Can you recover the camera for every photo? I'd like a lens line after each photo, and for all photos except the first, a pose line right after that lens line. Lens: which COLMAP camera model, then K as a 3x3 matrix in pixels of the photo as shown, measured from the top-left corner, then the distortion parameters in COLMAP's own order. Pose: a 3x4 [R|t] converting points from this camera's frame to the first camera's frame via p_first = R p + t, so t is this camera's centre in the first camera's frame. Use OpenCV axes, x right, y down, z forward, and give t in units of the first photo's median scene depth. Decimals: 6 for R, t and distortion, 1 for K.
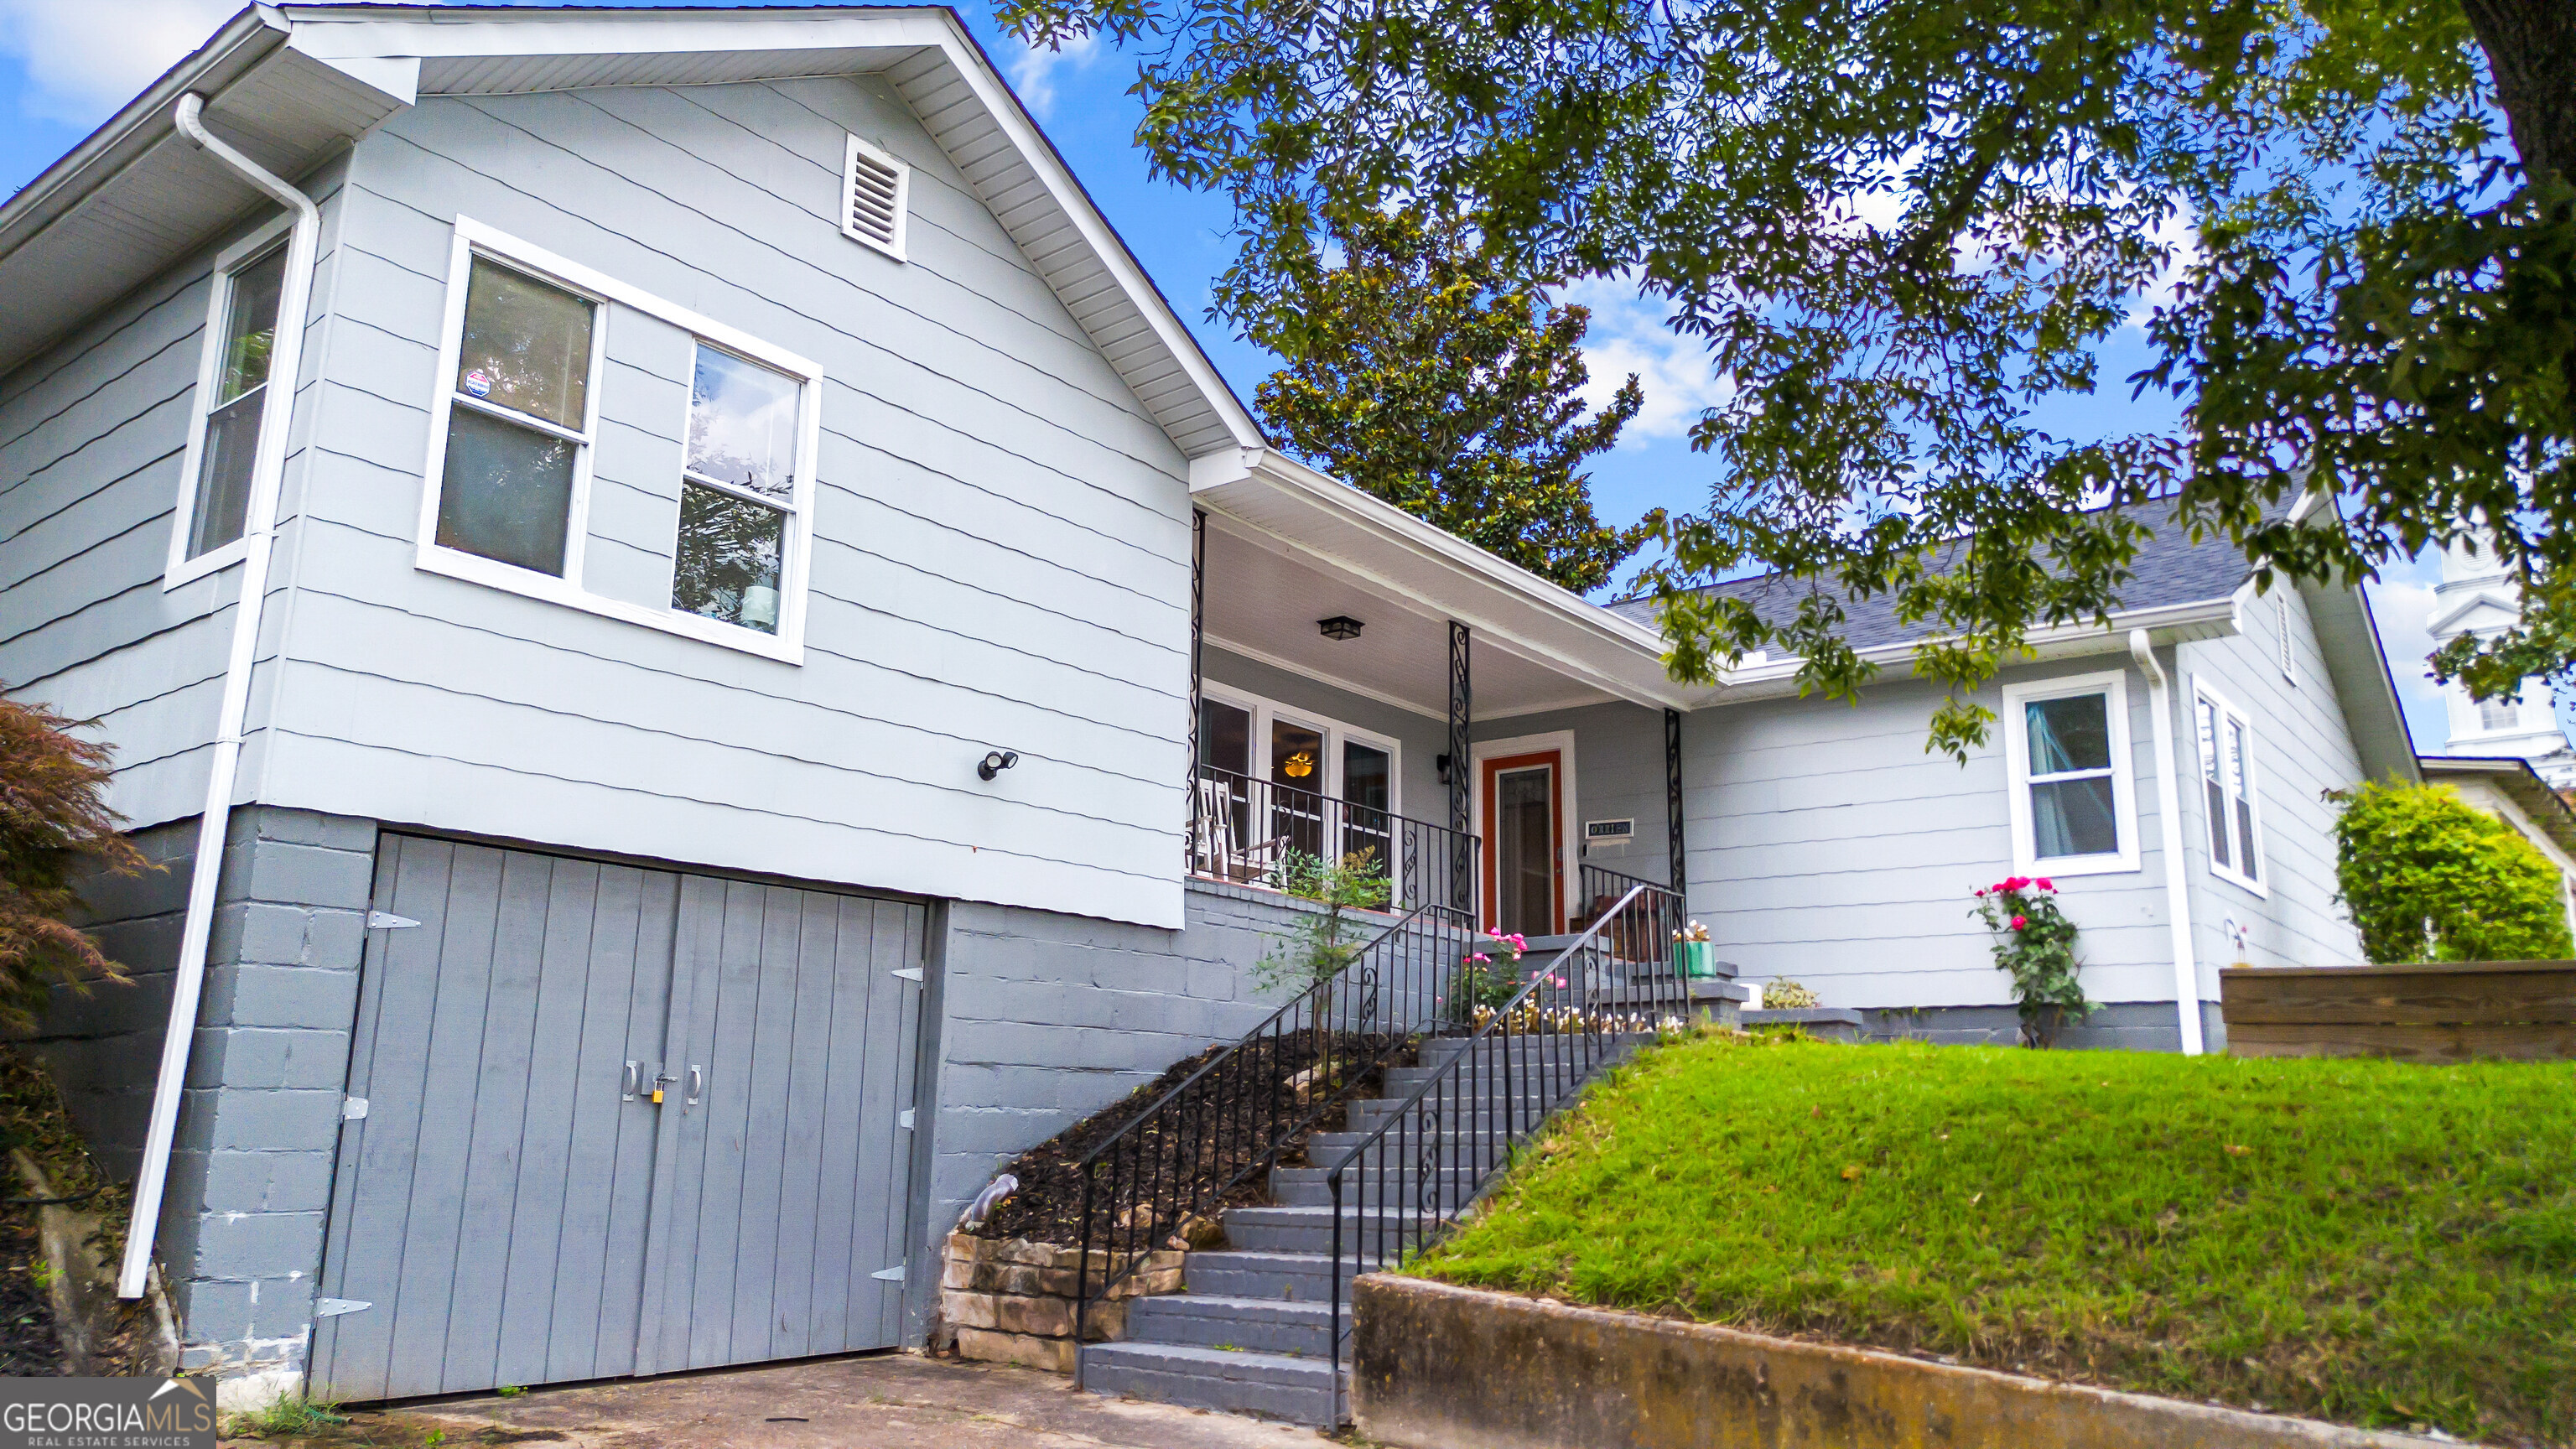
lens RADIAL K [[1817.6, 0, 1283.4], [0, 1817.6, 724.6], [0, 0, 1]] dist [0.038809, -0.011076]
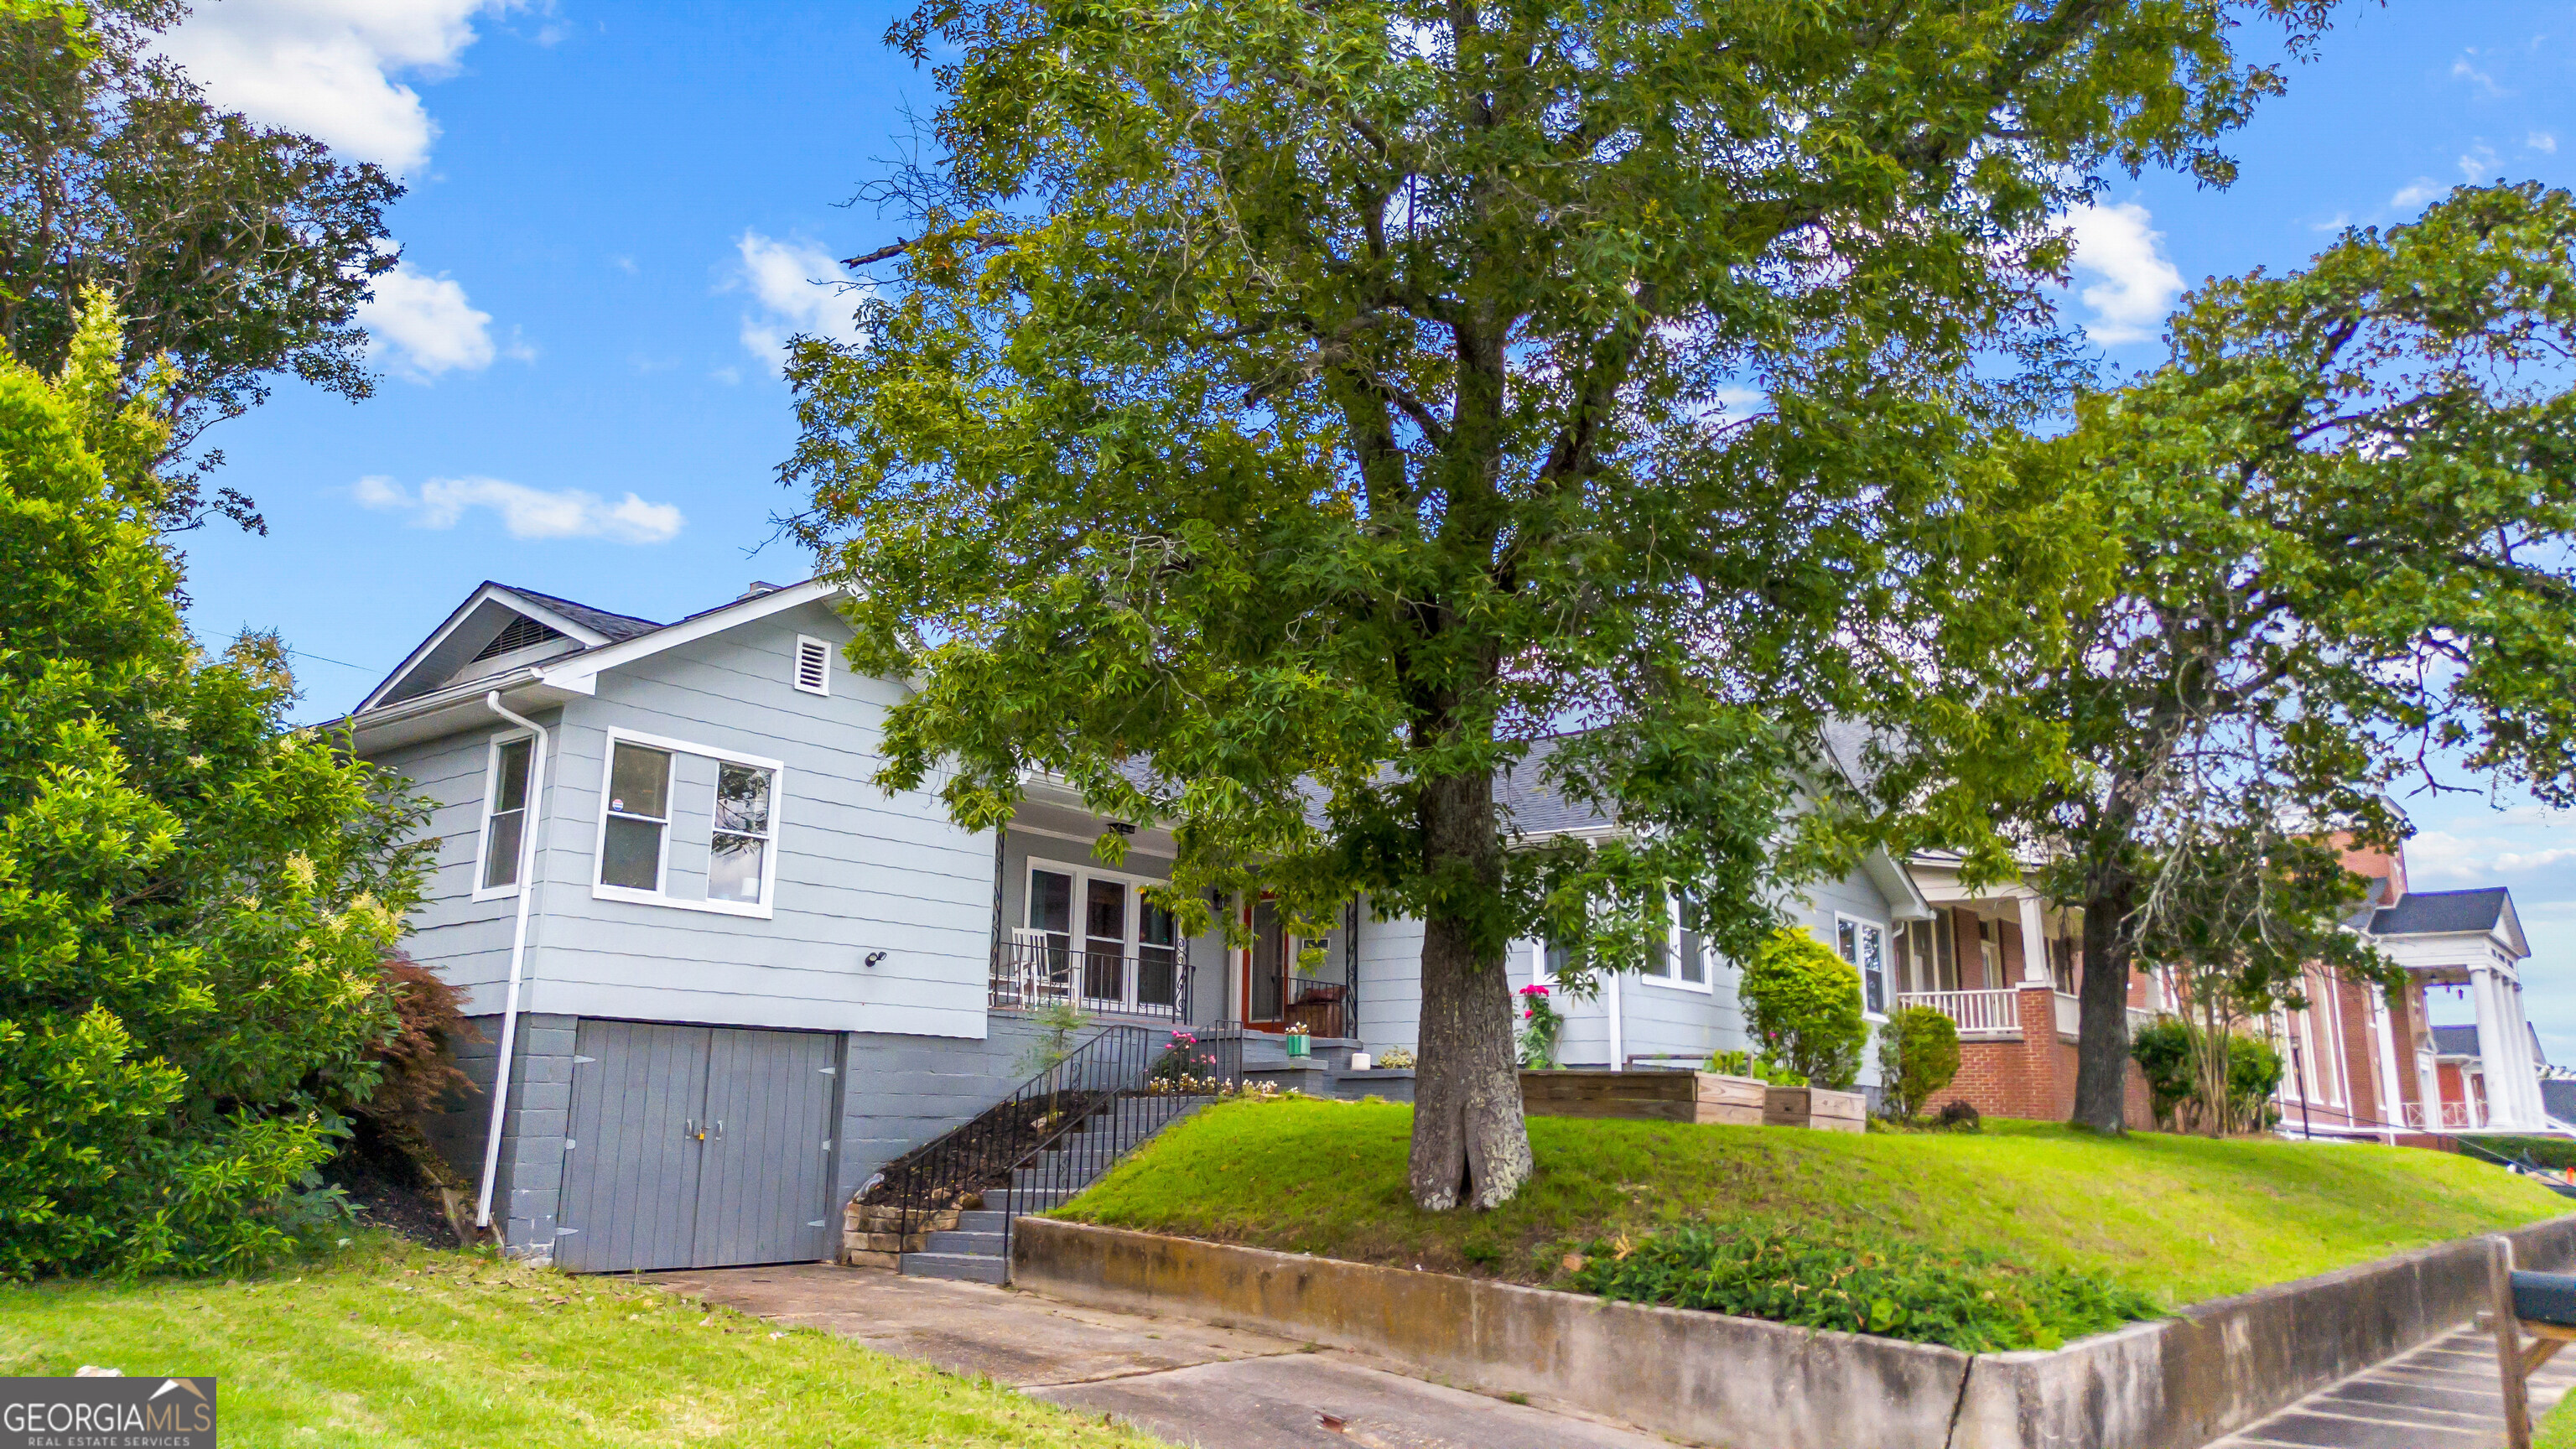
lens RADIAL K [[1817.6, 0, 1294.2], [0, 1817.6, 721.0], [0, 0, 1]] dist [0.038809, -0.011076]
pose [[0.999993, -0.003816, -0.000174, 0.309111], [0.003816, 0.999990, -0.002445, -0.241447], [0.000183, 0.002444, 0.999997, -0.998711]]
